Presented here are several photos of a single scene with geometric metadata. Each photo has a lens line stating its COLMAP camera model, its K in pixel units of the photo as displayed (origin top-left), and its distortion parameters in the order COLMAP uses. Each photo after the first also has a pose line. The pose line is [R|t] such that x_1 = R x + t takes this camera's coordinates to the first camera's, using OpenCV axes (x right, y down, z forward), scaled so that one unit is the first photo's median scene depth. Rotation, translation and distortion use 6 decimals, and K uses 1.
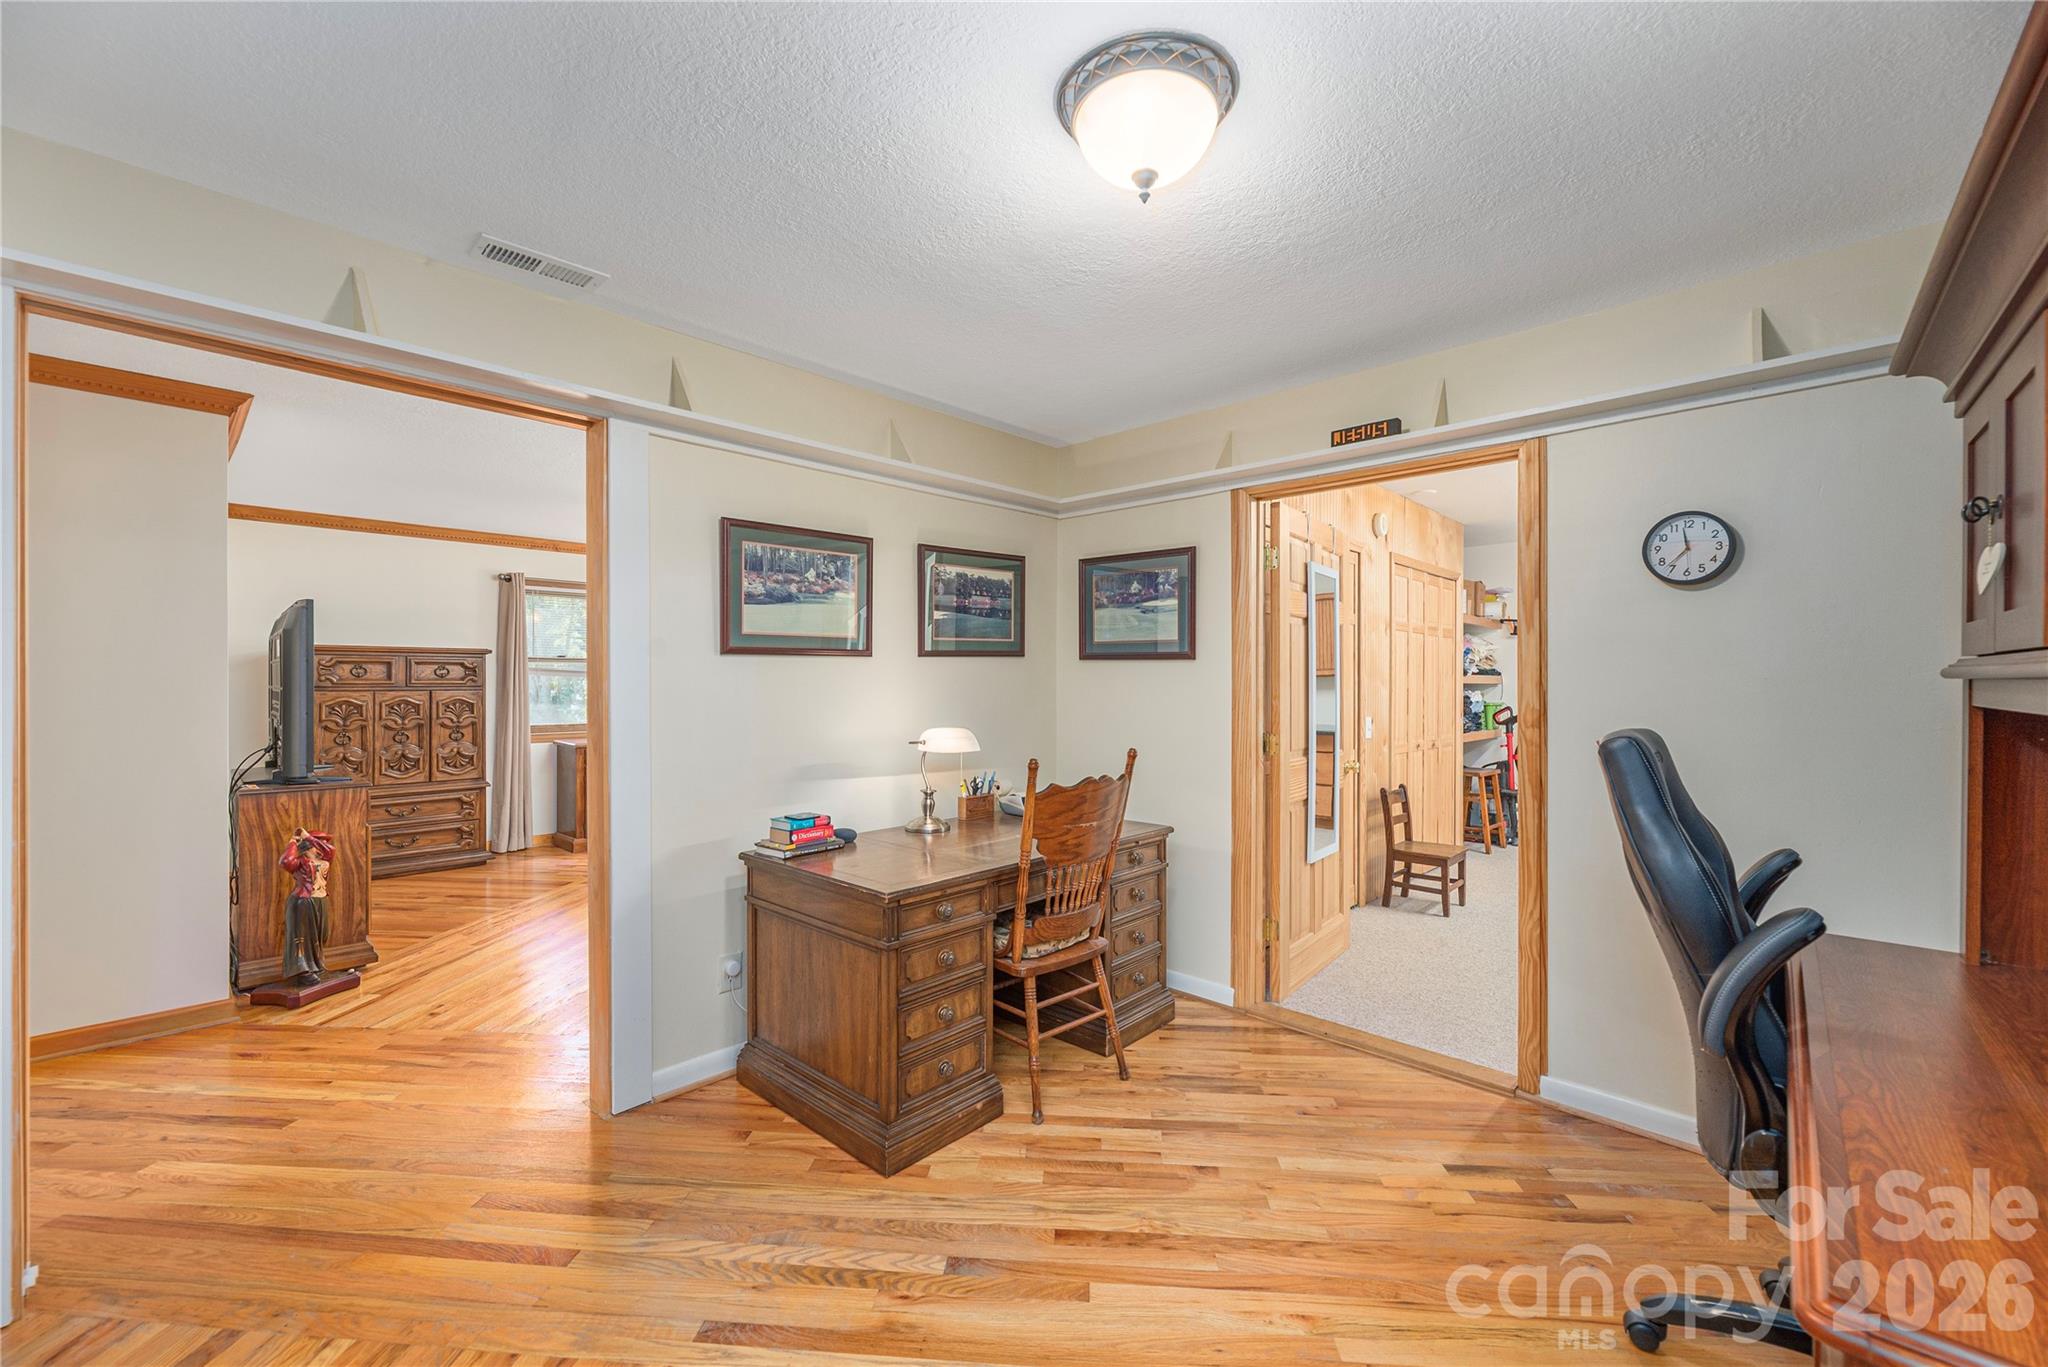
lens RADIAL K [[837.3, 0, 1017.6], [0, 837.3, 687.1], [0, 0, 1]] dist [-0.010224, -0.000161]
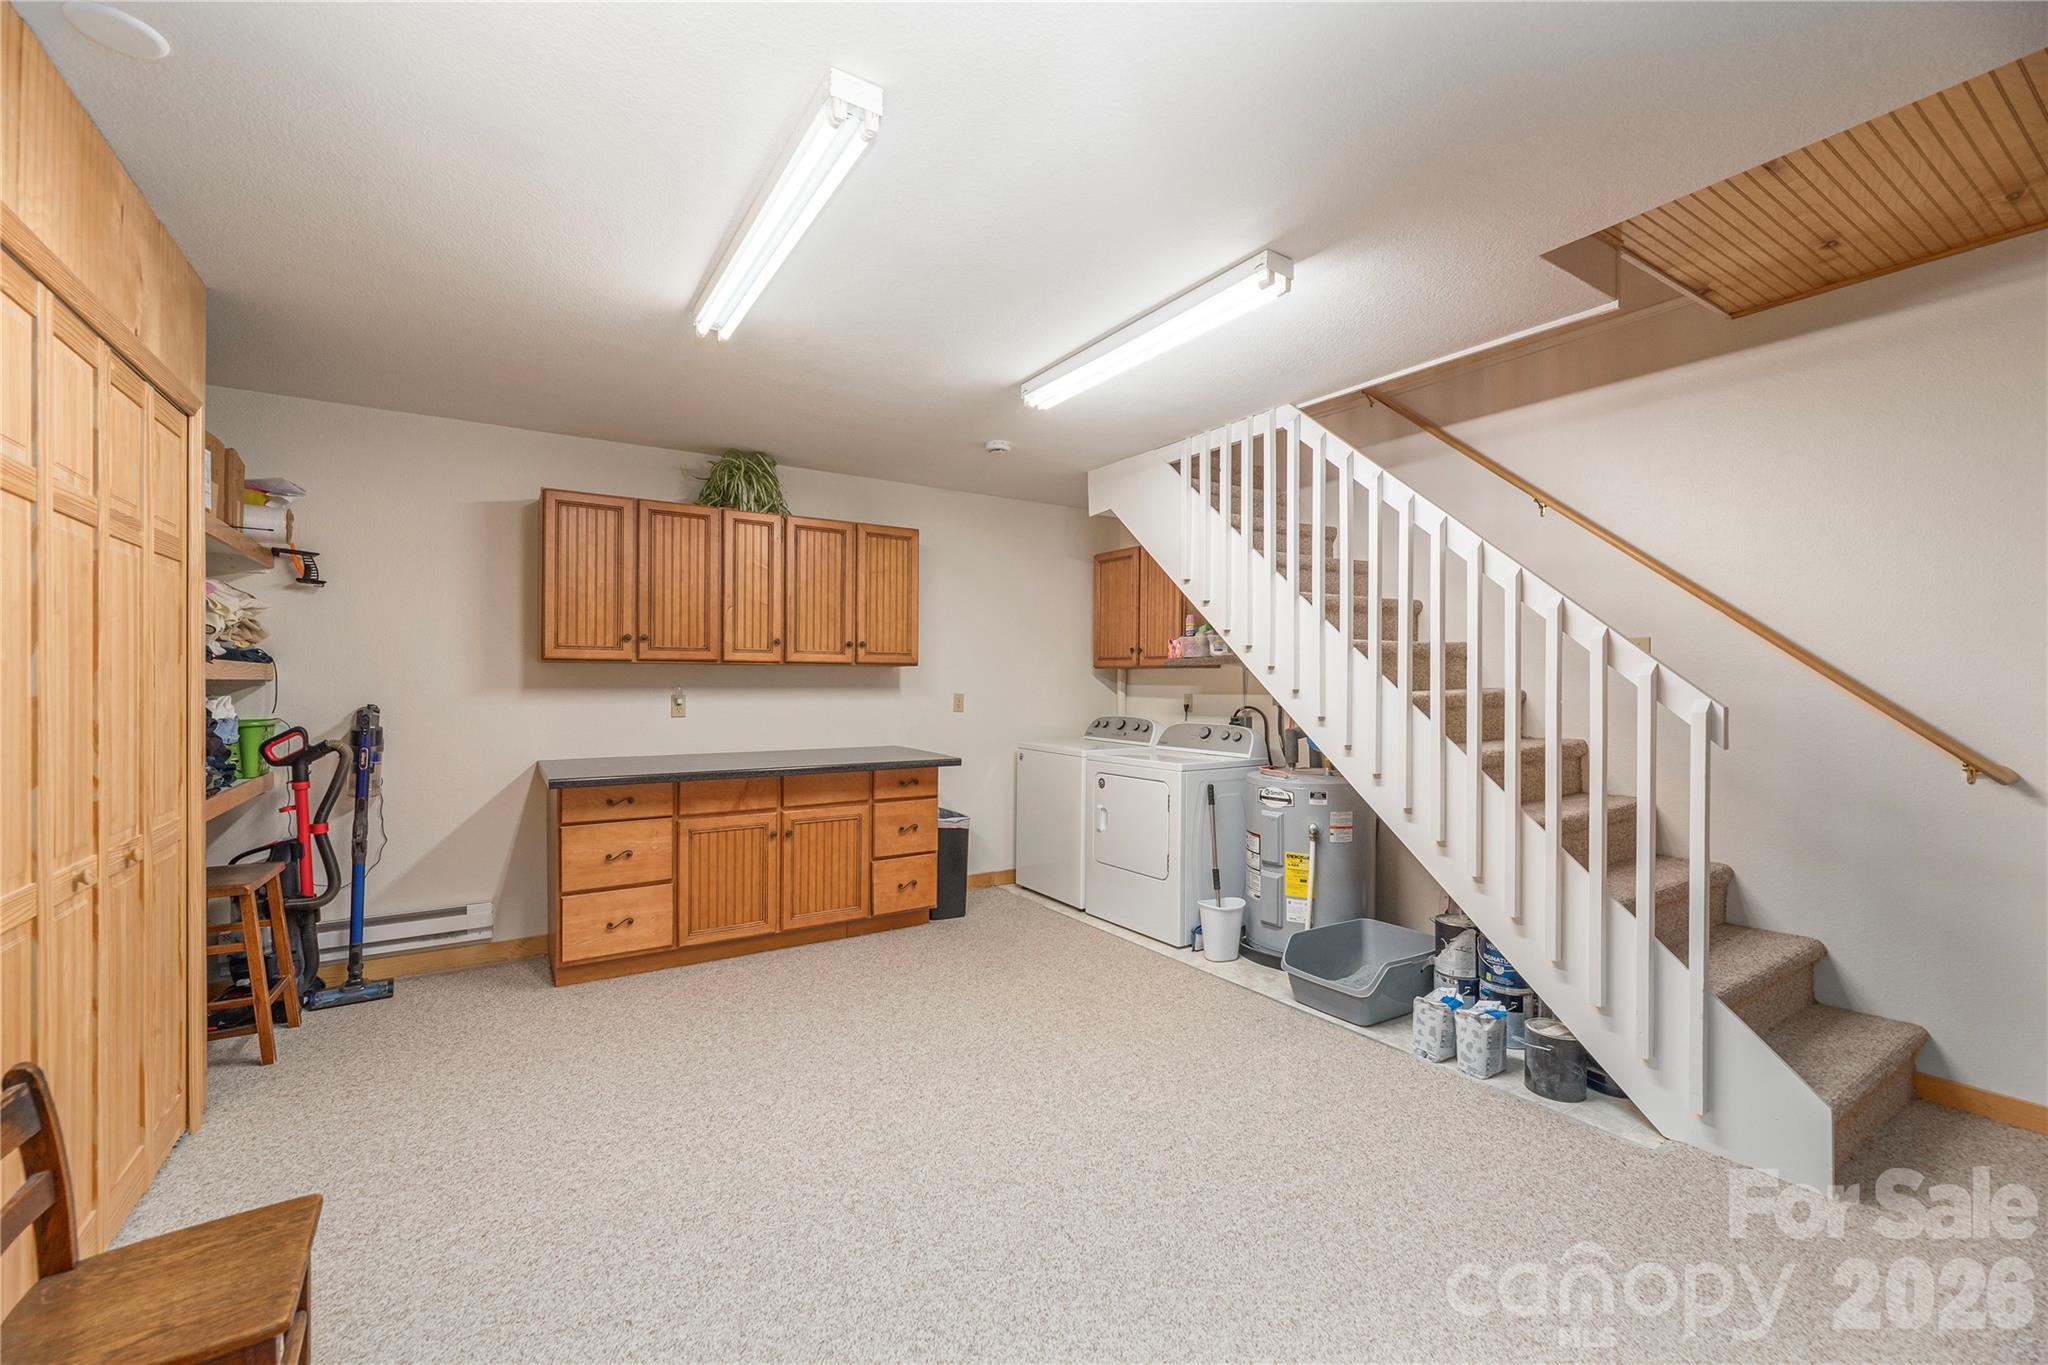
lens RADIAL K [[837.3, 0, 1019.0], [0, 837.3, 684.0], [0, 0, 1]] dist [-0.010224, -0.000161]
pose [[0.227140, -0.004119, 0.973853, 0.593923], [0.000803, 0.999992, 0.004042, -0.009625], [-0.973862, -0.000136, 0.227142, 1.345057]]
